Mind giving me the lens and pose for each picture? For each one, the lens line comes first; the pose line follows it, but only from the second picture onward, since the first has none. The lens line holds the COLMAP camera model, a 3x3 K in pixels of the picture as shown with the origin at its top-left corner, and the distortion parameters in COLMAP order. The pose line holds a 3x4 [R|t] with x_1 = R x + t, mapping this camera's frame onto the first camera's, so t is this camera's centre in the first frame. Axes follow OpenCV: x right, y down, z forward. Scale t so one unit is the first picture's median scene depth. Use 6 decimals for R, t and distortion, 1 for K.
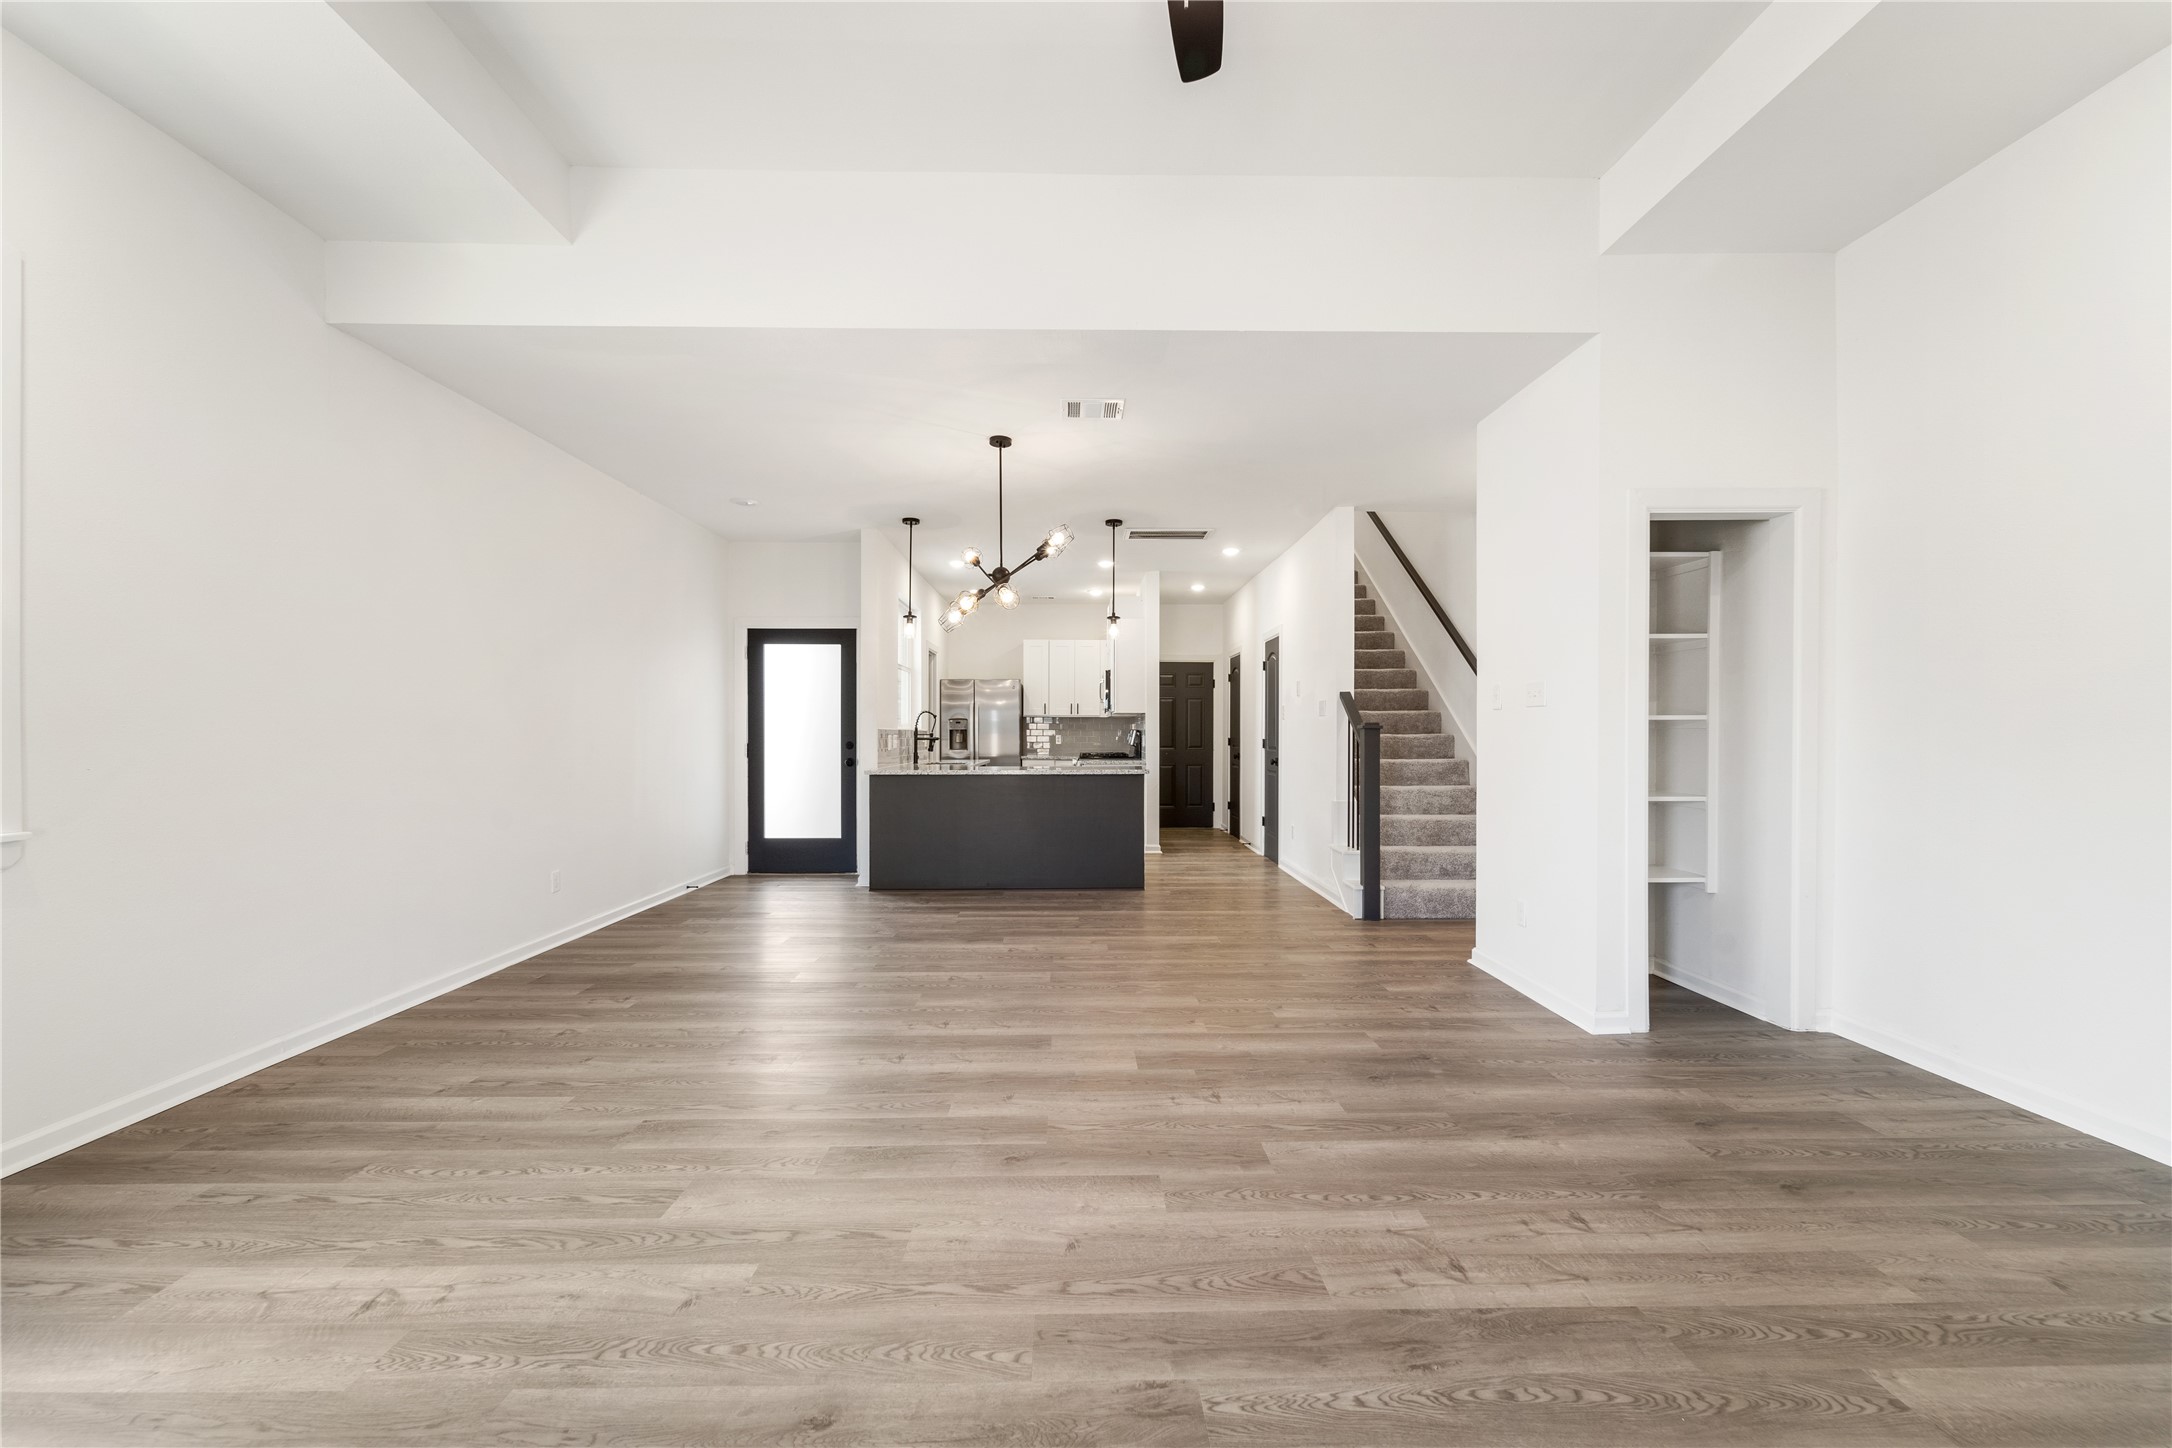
lens RADIAL K [[869.3, 0, 1085.3], [0, 869.3, 729.8], [0, 0, 1]] dist [0.000945, 0.000022]
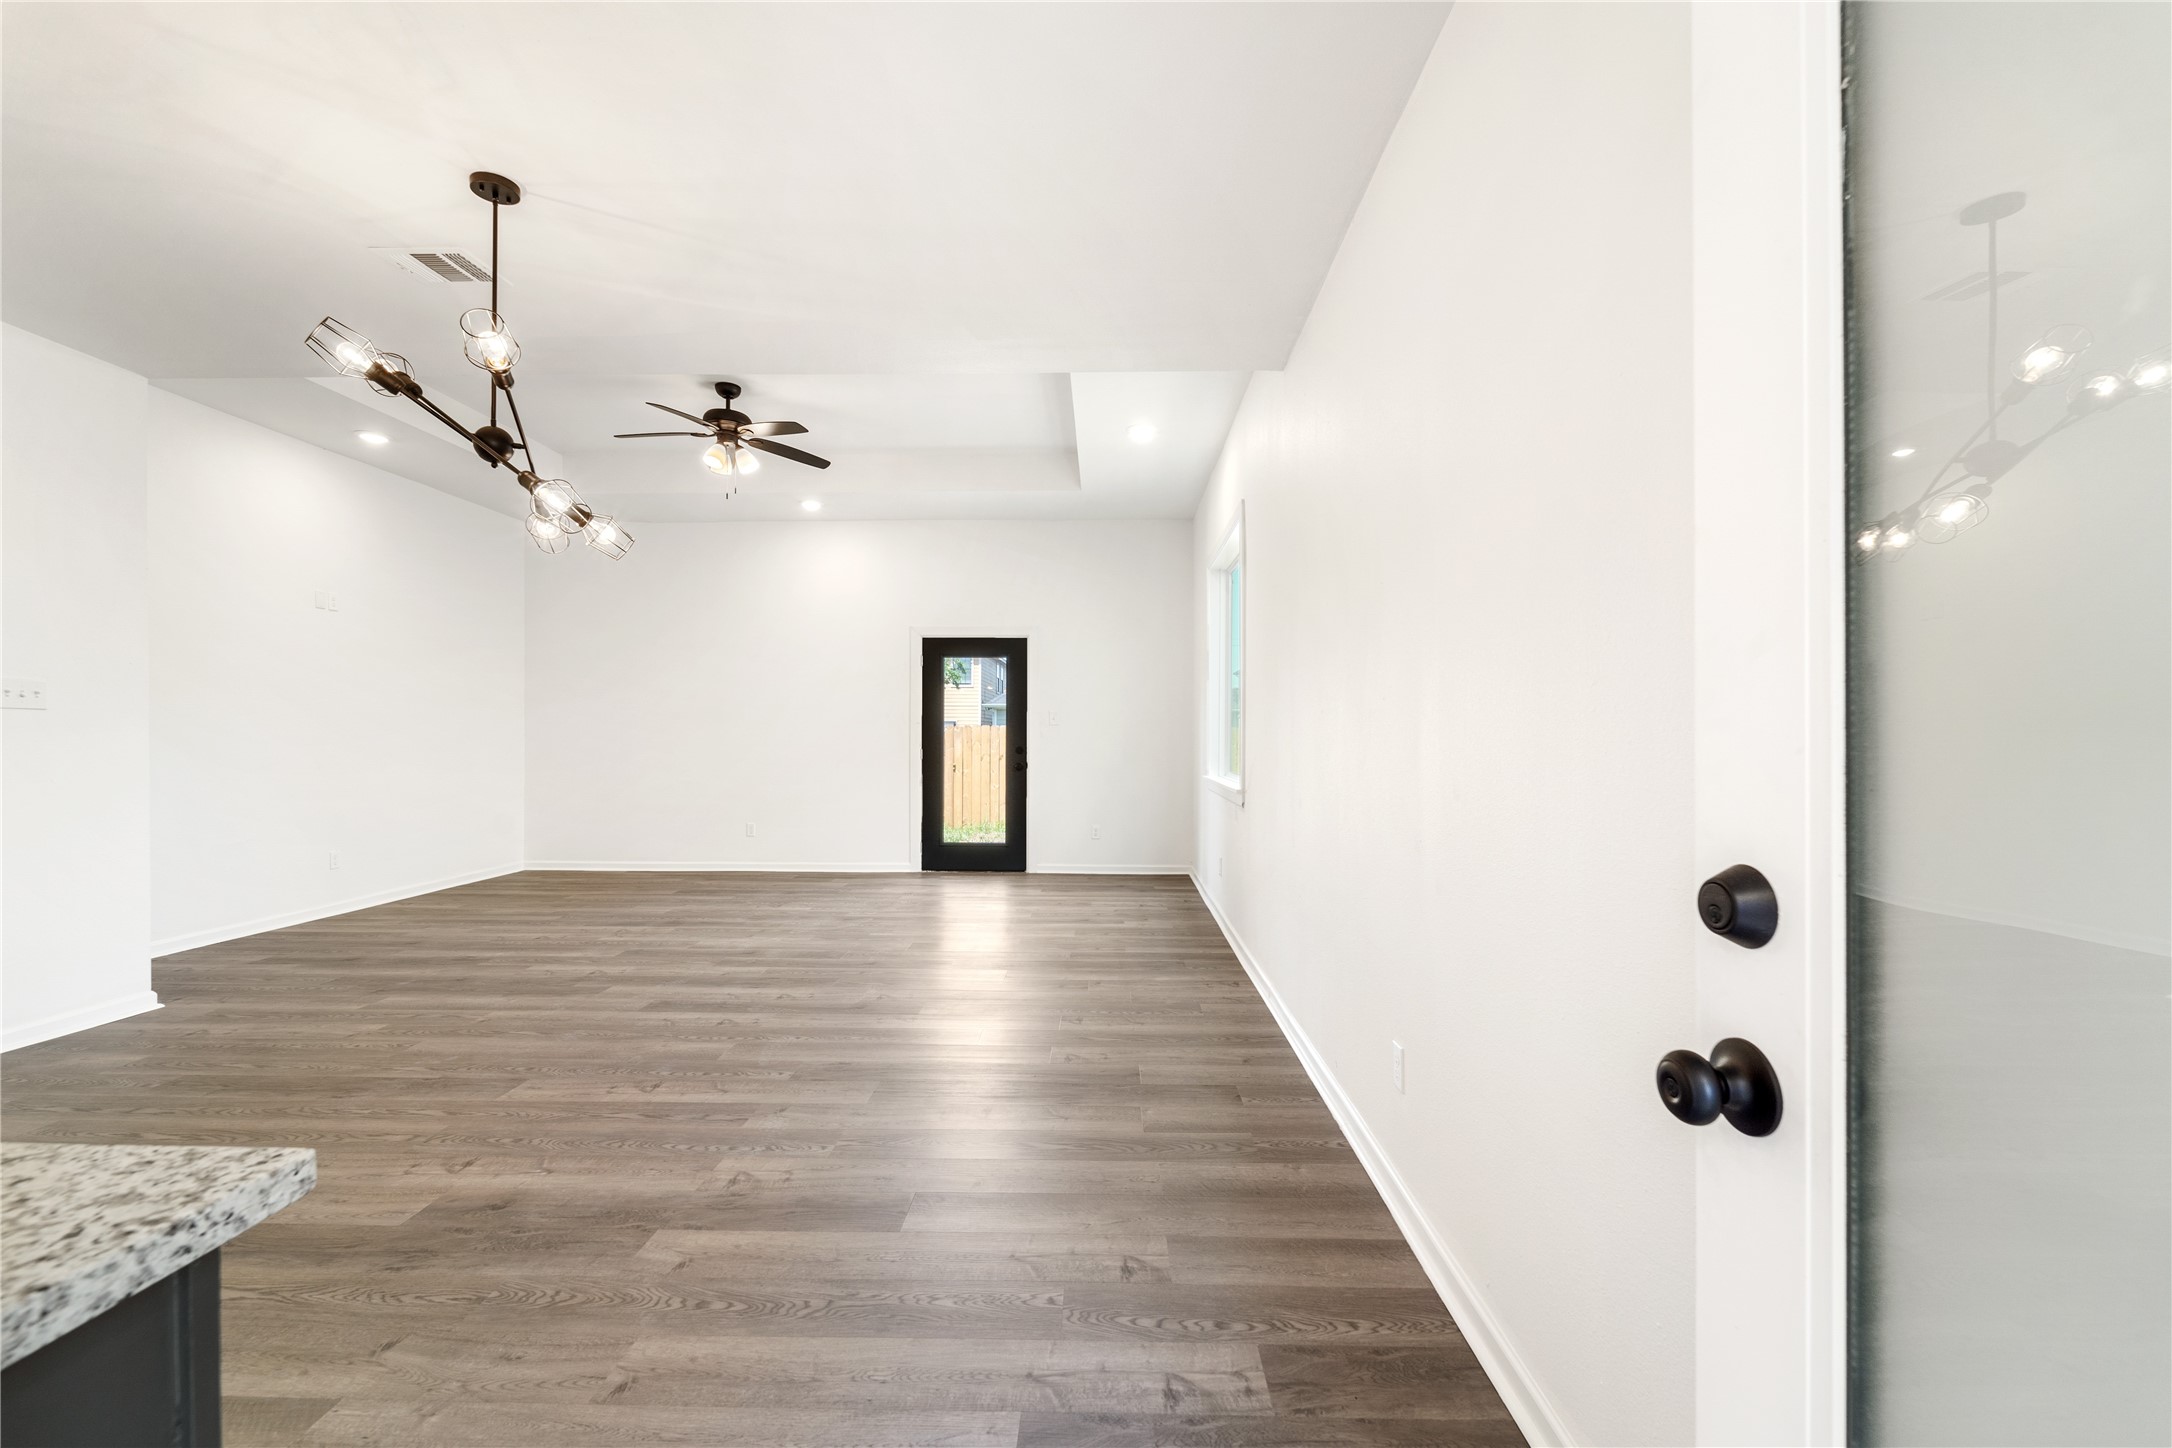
lens RADIAL K [[869.3, 0, 1085.9], [0, 869.3, 731.2], [0, 0, 1]] dist [0.000945, 0.000022]
pose [[-0.999216, -0.001972, 0.039543, -0.631975], [-0.002133, 0.999990, -0.004031, -0.003731], [-0.039535, -0.004112, -0.999210, 2.011017]]
